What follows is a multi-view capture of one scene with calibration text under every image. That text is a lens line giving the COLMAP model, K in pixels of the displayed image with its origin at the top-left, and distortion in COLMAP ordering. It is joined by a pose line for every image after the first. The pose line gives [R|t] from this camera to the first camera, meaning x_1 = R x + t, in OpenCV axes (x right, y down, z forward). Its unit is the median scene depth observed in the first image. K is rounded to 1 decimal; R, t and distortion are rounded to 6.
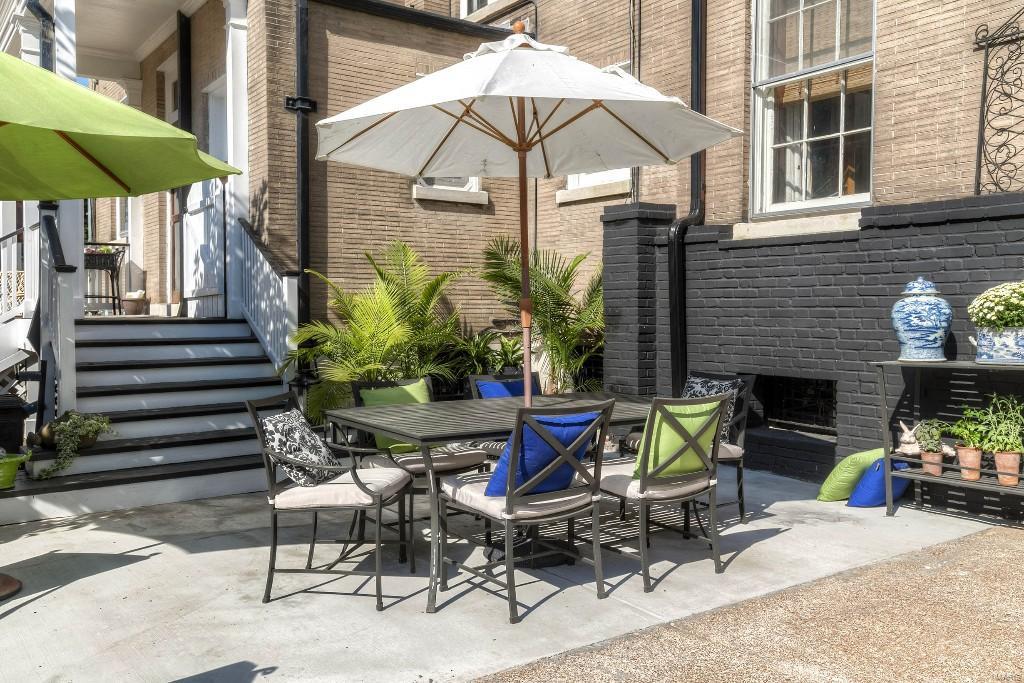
lens RADIAL K [[861.4, 0, 525.0], [0, 861.4, 322.8], [0, 0, 1]] dist [0.053657, -0.002497]
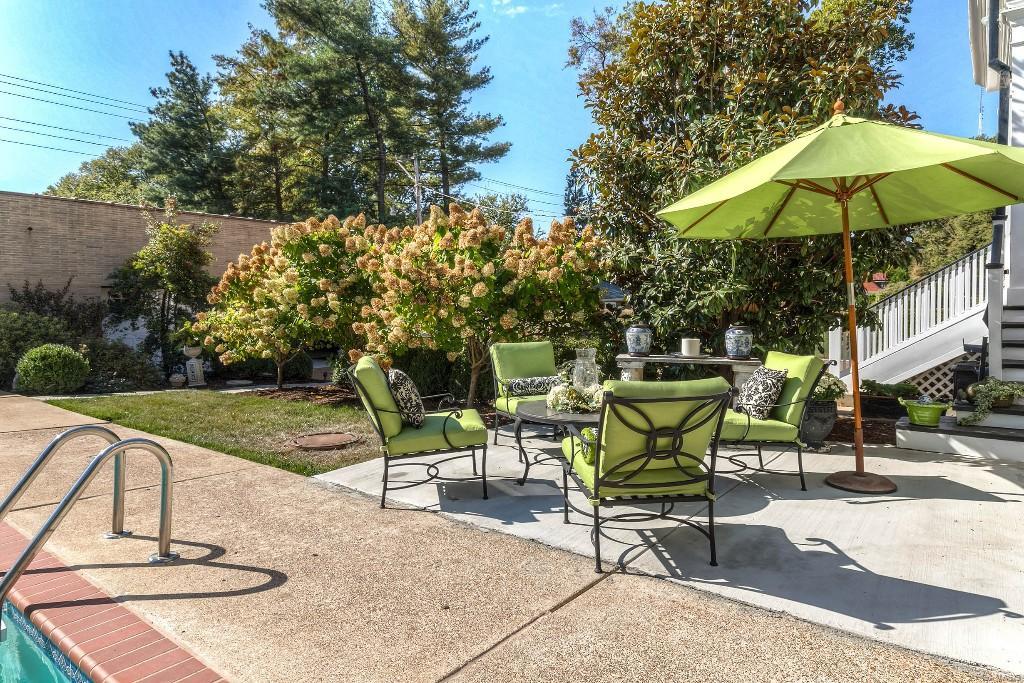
lens RADIAL K [[607.6, 0, 520.0], [0, 607.6, 335.6], [0, 0, 1]] dist [0.005971, 0.001773]
pose [[0.284357, 0.045182, -0.957653, 0.120056], [-0.002536, 0.998921, 0.046376, -0.000057], [0.958715, -0.010758, 0.284165, 0.072262]]
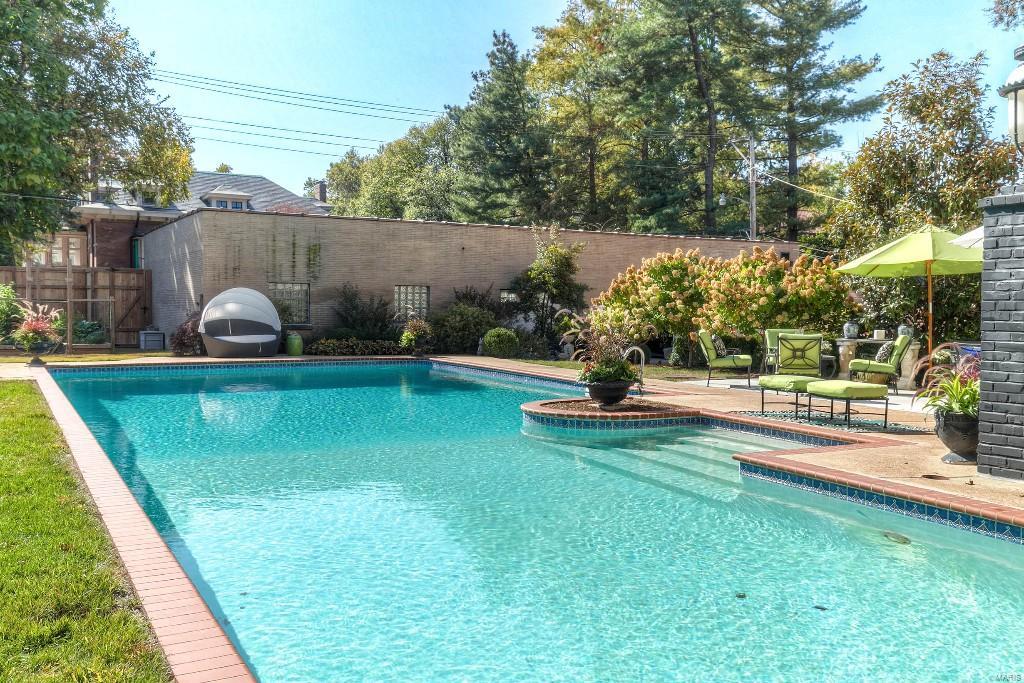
lens RADIAL K [[967.6, 0, 517.8], [0, 967.6, 350.3], [0, 0, 1]] dist [0.085763, 0.000000]
pose [[-0.120364, 0.043301, -0.991785, 1.822475], [-0.027214, 0.998529, 0.046898, 0.002333], [0.992357, 0.032635, -0.119008, -0.061476]]
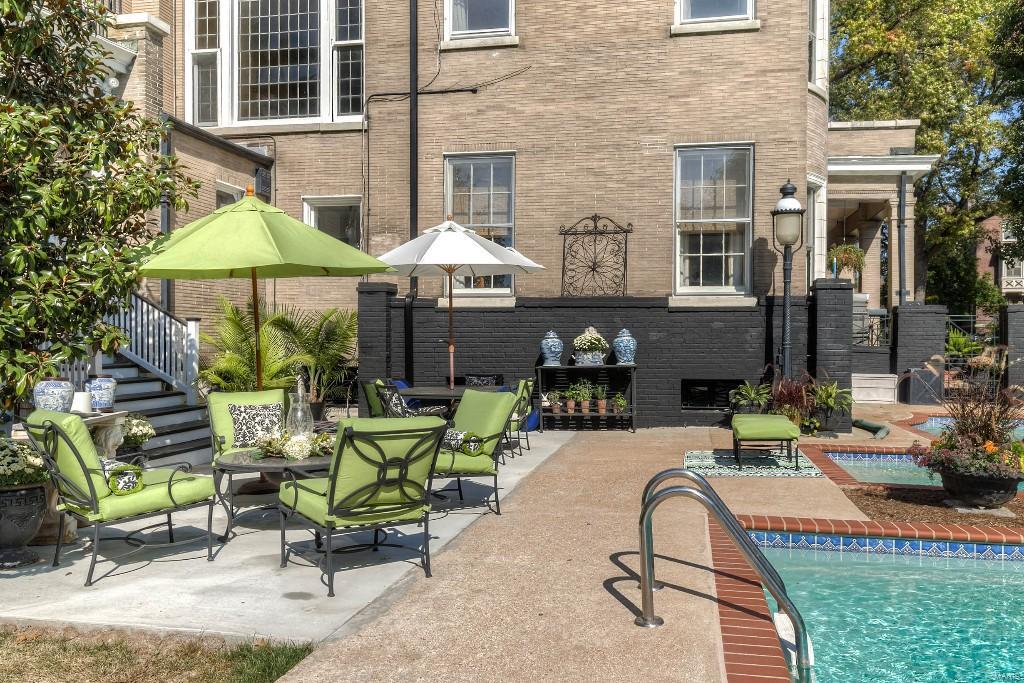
lens RADIAL K [[758.3, 0, 537.9], [0, 758.3, 344.0], [0, 0, 1]] dist [0.021520, 0.002160]
pose [[0.728711, 0.000792, 0.684821, -0.771569], [0.007376, 0.999932, -0.009005, 0.002099], [-0.684781, 0.011613, 0.728656, -0.369519]]
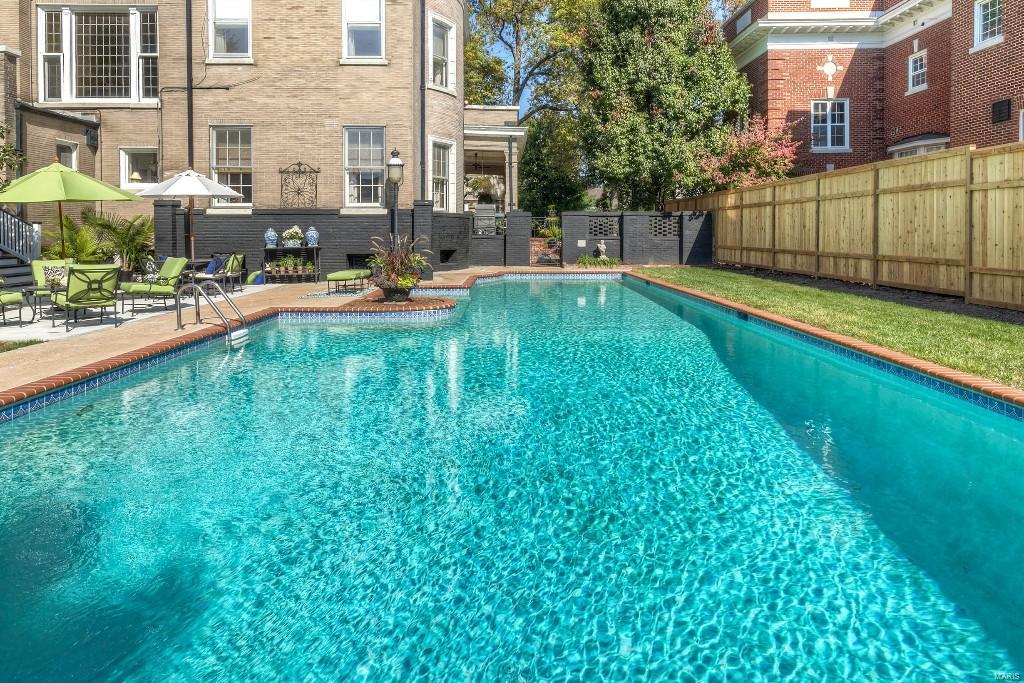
lens RADIAL K [[565.5, 0, 496.5], [0, 565.5, 241.1], [0, 0, 1]] dist [-0.004929, 0.001250]
pose [[0.571920, -0.014024, 0.820190, -0.912845], [0.017229, 0.999839, 0.005082, 0.013564], [-0.820129, 0.011225, 0.572069, -1.142417]]
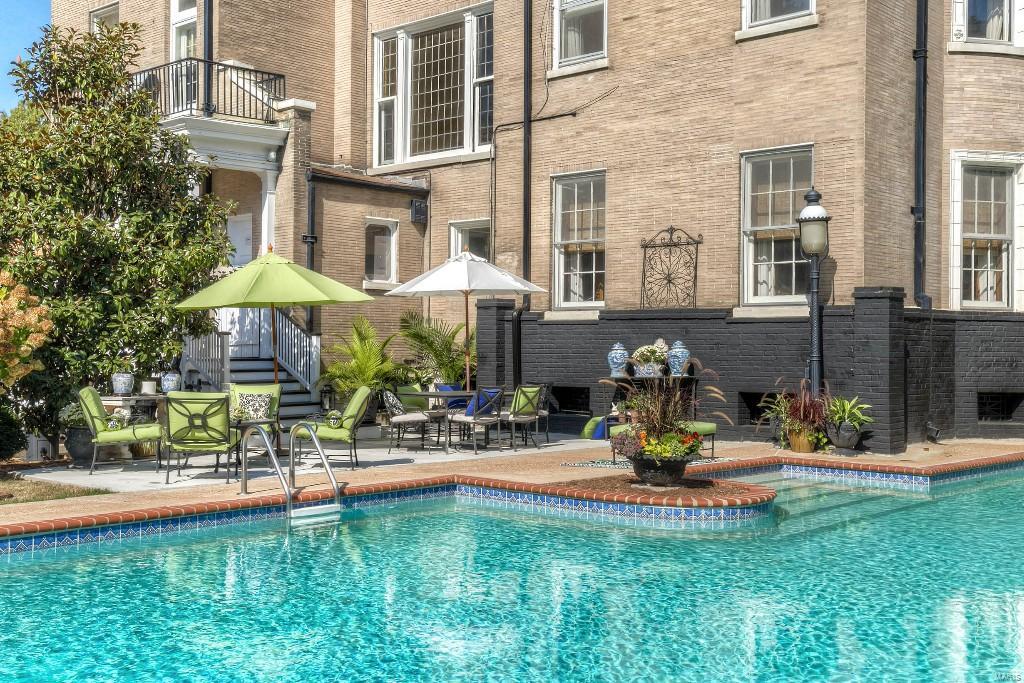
lens RADIAL K [[1059.0, 0, 567.2], [0, 1059.0, 327.5], [0, 0, 1]] dist [0.064444, 0.000000]
pose [[0.966859, 0.012794, 0.254989, -0.349325], [-0.003133, 0.999263, -0.038258, 0.015943], [-0.255290, 0.036192, 0.966187, -1.449160]]
